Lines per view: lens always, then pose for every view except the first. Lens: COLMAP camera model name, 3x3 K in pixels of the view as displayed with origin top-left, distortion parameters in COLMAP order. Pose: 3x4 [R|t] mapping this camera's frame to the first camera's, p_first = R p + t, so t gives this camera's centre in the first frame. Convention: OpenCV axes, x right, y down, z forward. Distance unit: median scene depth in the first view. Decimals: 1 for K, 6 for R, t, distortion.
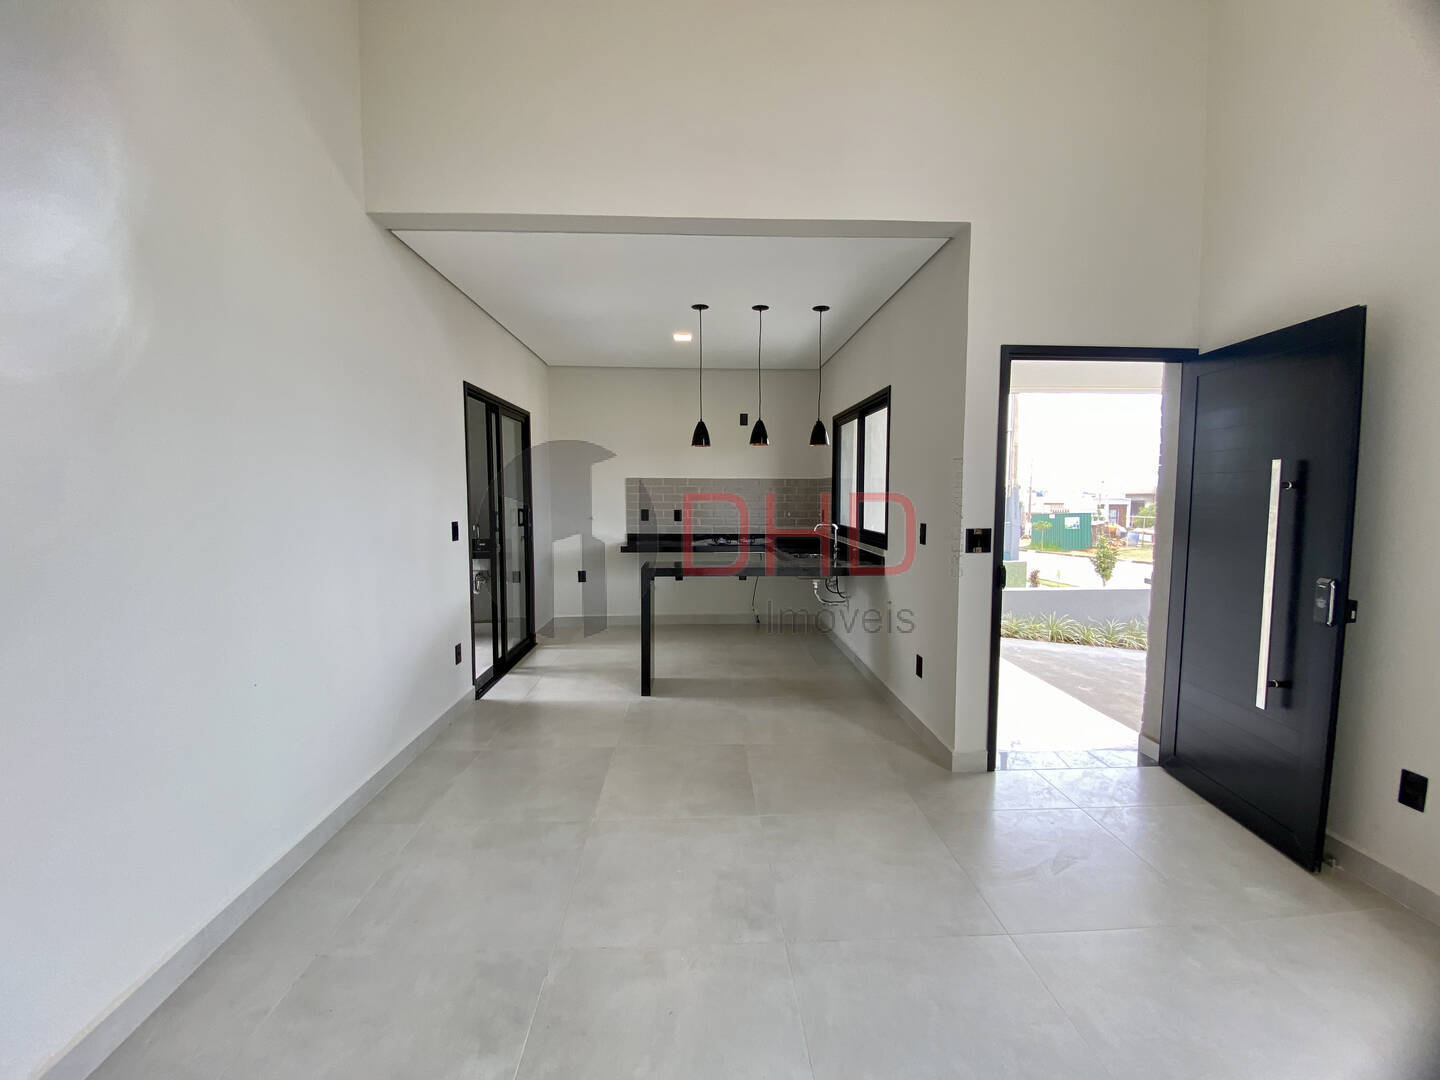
lens RADIAL K [[581.2, 0, 720.0], [0, 581.2, 533.3], [0, 0, 1]] dist [-0.000641, -0.000388]
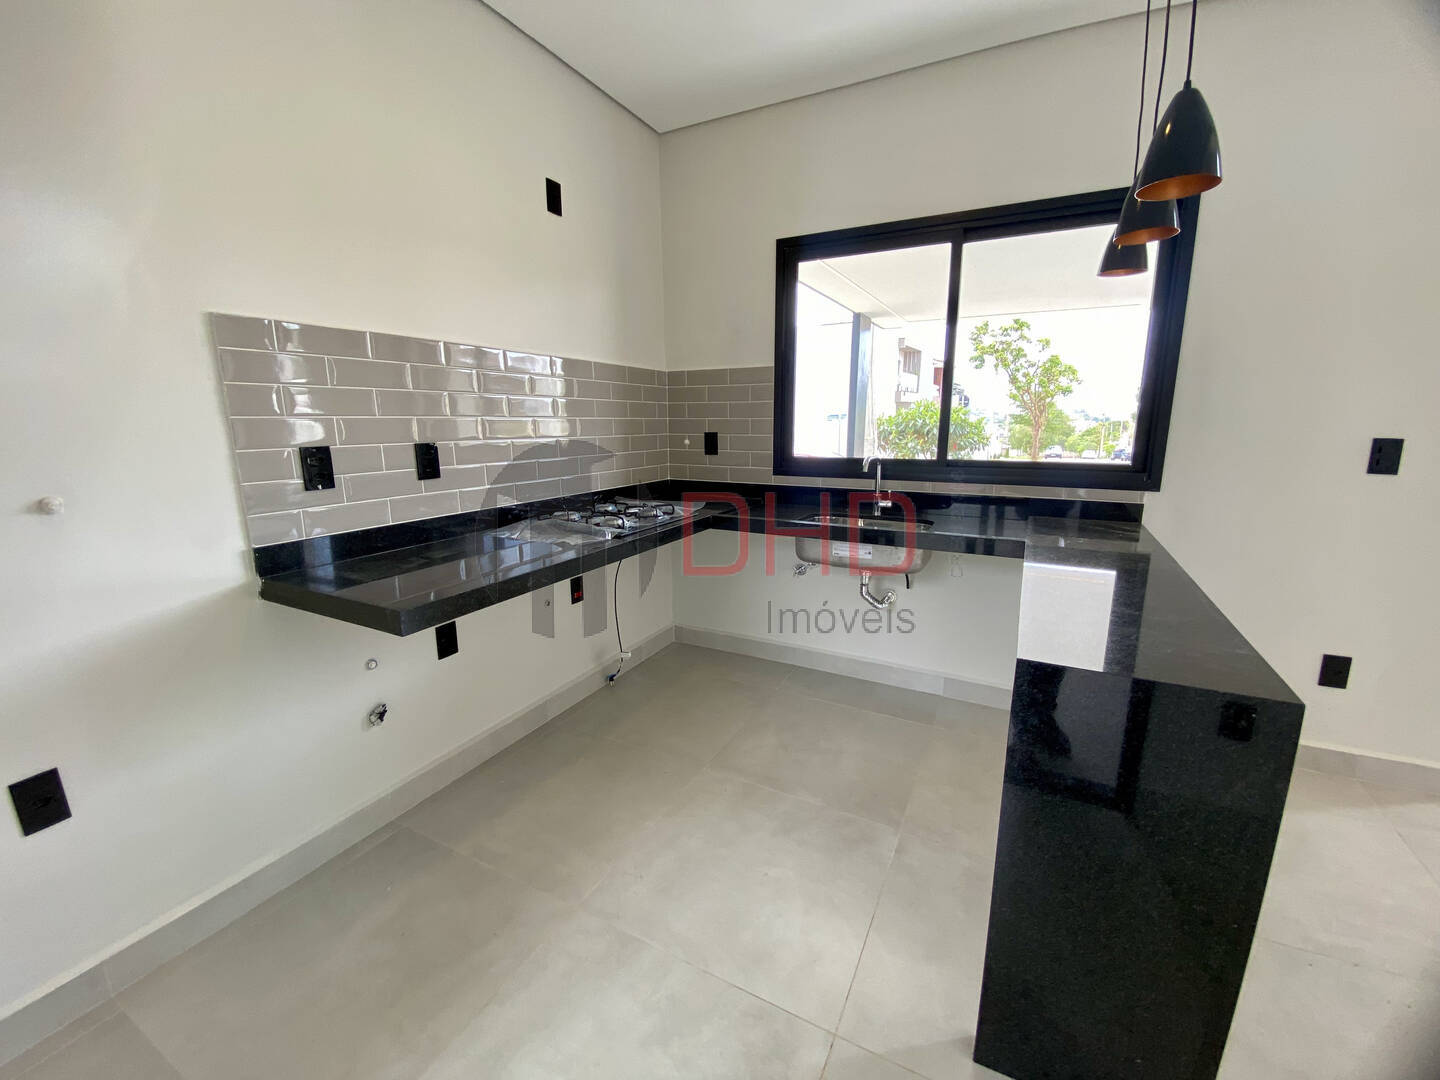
lens RADIAL K [[581.2, 0, 720.0], [0, 581.2, 533.3], [0, 0, 1]] dist [-0.000641, -0.000388]
pose [[0.504815, -0.173287, 0.845655, -0.266256], [0.065947, 0.984523, 0.162376, -0.033252], [-0.860705, -0.026201, 0.508430, 0.705275]]
